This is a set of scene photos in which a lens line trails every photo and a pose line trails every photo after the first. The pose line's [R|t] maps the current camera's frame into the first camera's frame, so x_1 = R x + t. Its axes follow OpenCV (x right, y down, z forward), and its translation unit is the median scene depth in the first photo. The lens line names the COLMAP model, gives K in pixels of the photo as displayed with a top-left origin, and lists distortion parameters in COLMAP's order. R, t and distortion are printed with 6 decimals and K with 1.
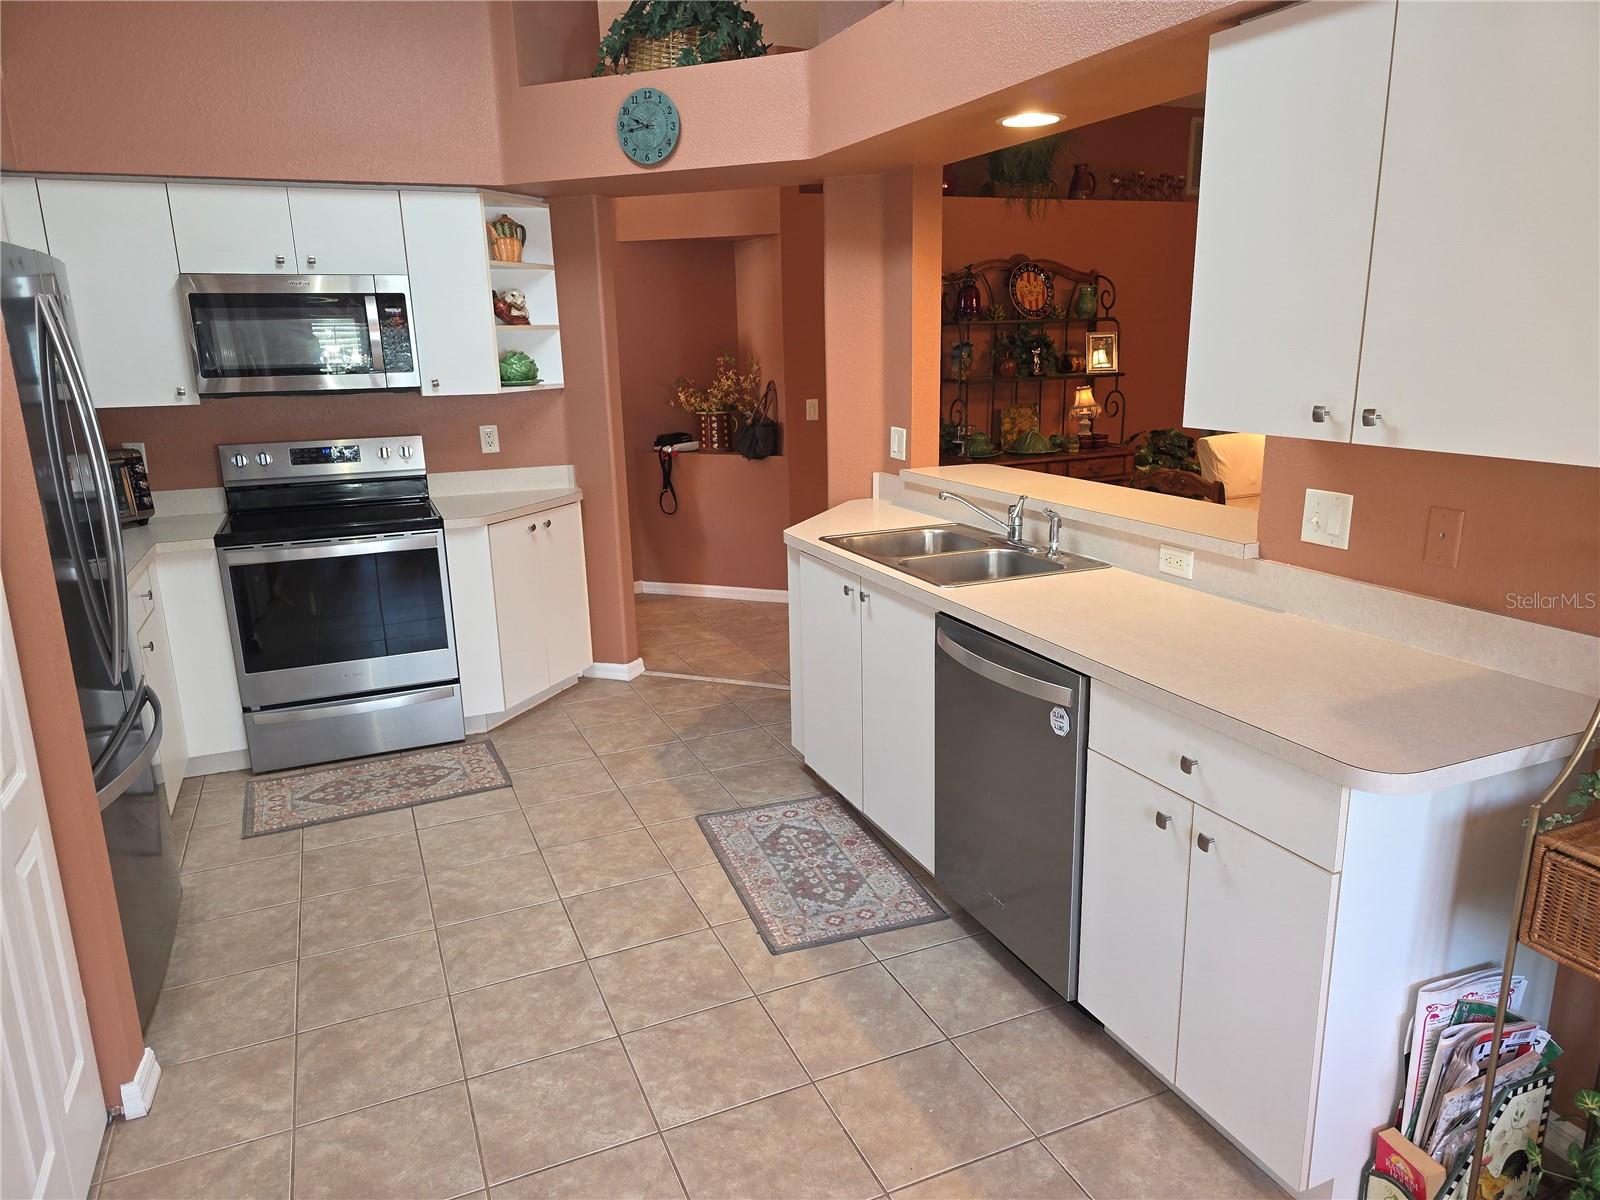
lens RADIAL K [[1062.8, 0, 805.6], [0, 1062.8, 596.3], [0, 0, 1]] dist [0.027683, -0.005919]
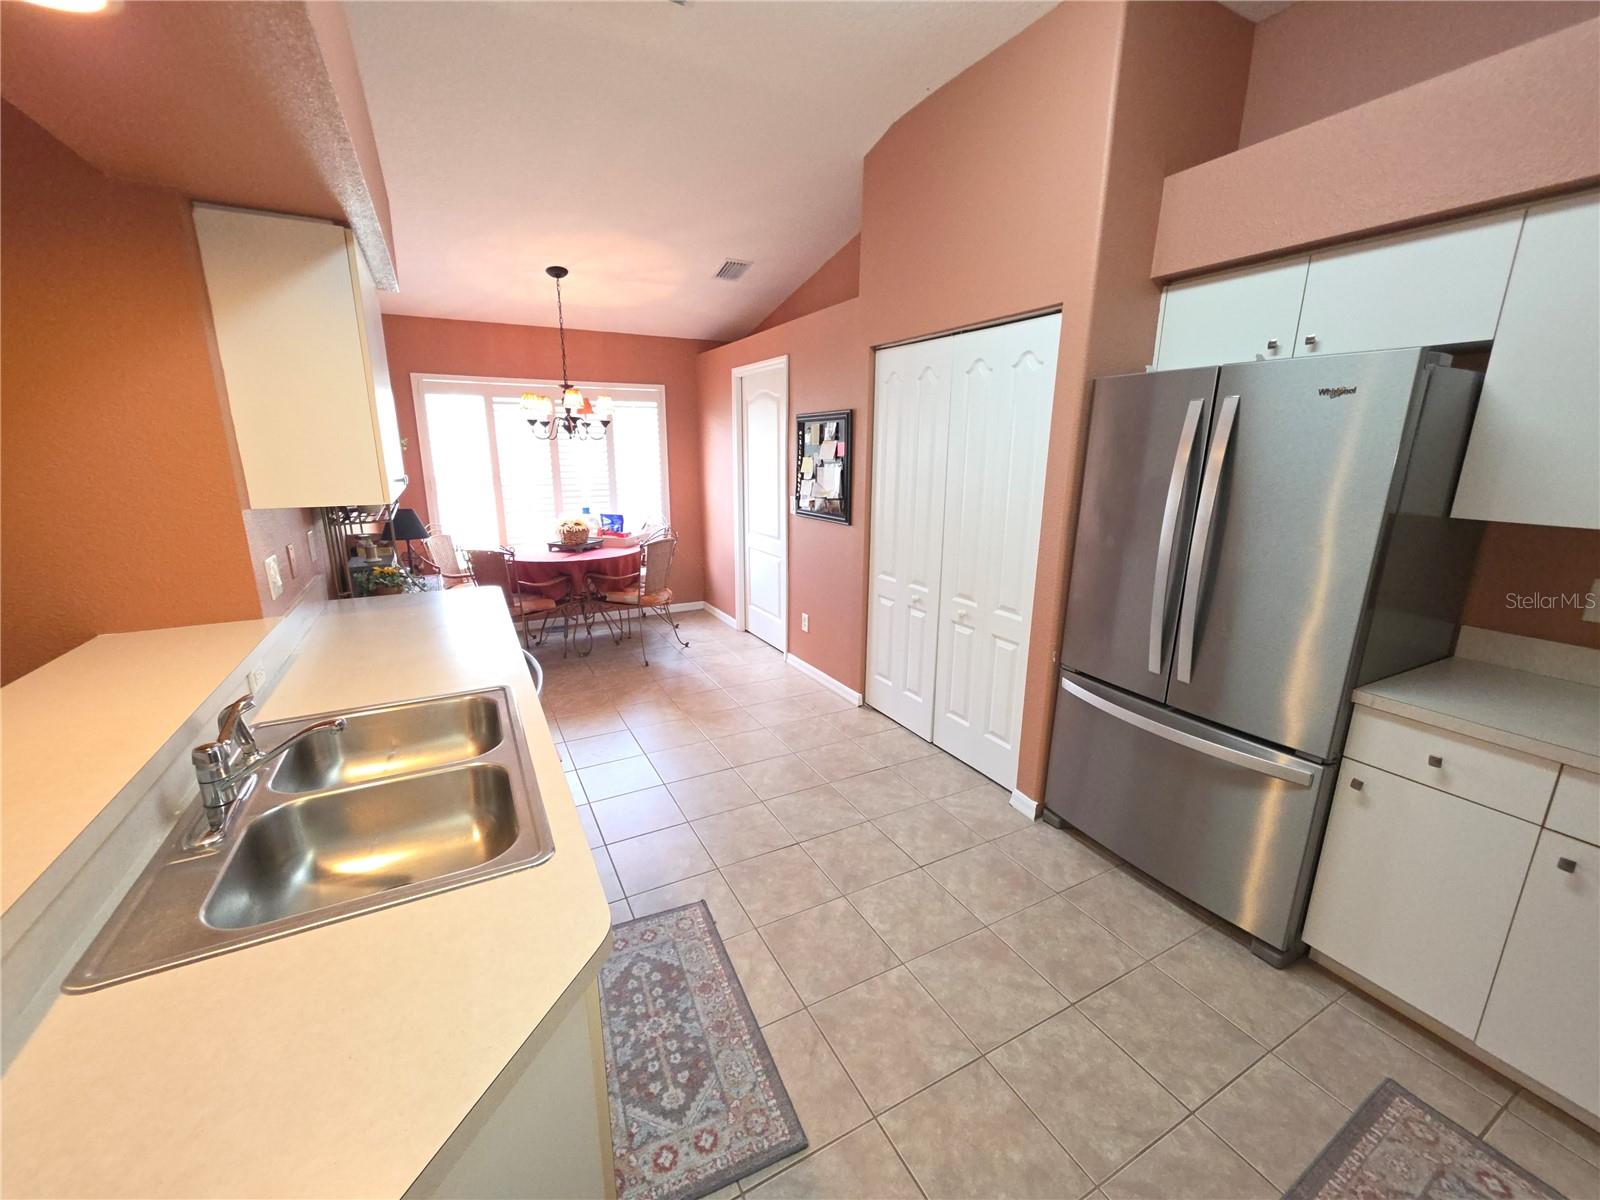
lens RADIAL K [[639.8, 0, 796.7], [0, 639.8, 597.8], [0, 0, 1]] dist [0.002114, -0.000879]
pose [[-0.997082, 0.029827, -0.070273, -0.091173], [-0.006368, 0.884814, 0.465901, -0.335795], [0.076075, 0.464989, -0.882042, 1.396419]]
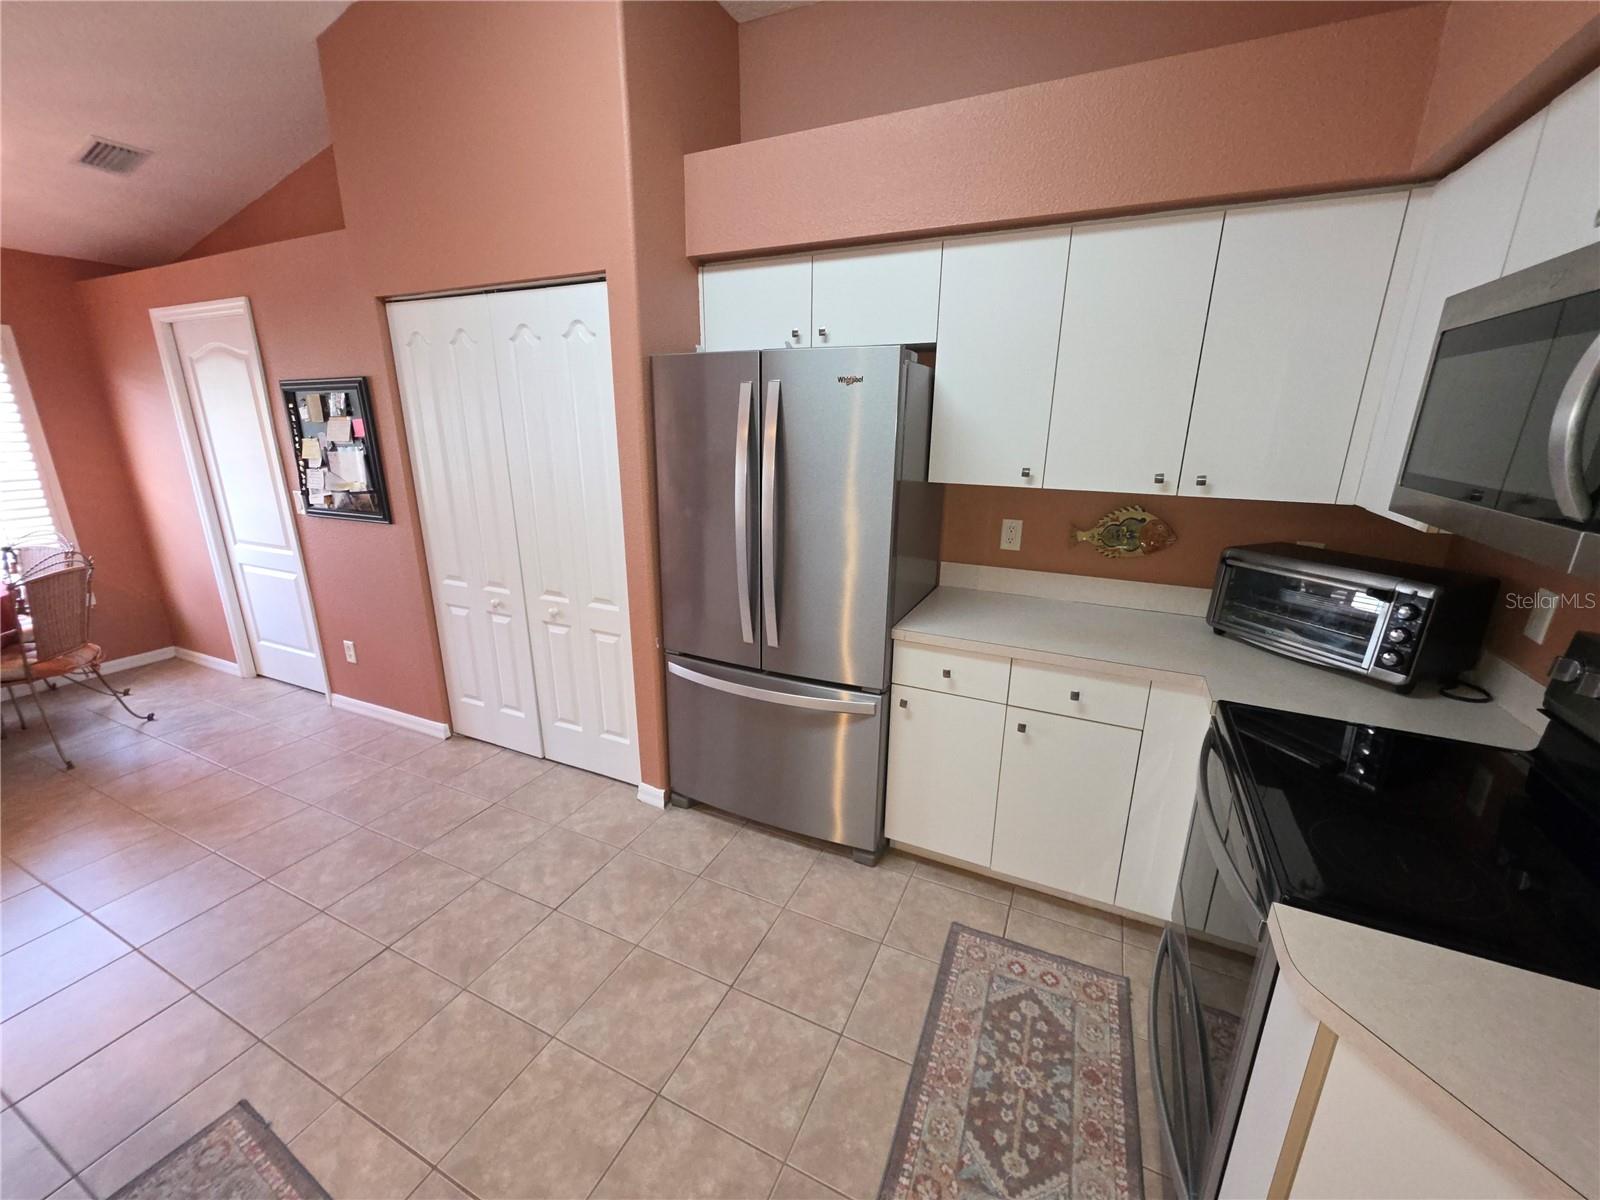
lens RADIAL K [[639.8, 0, 798.1], [0, 639.8, 601.3], [0, 0, 1]] dist [0.002114, -0.000879]
pose [[-0.756030, 0.195117, -0.624778, -0.119035], [-0.152506, 0.875752, 0.458040, -0.329539], [0.636522, 0.441575, -0.632339, 1.327739]]
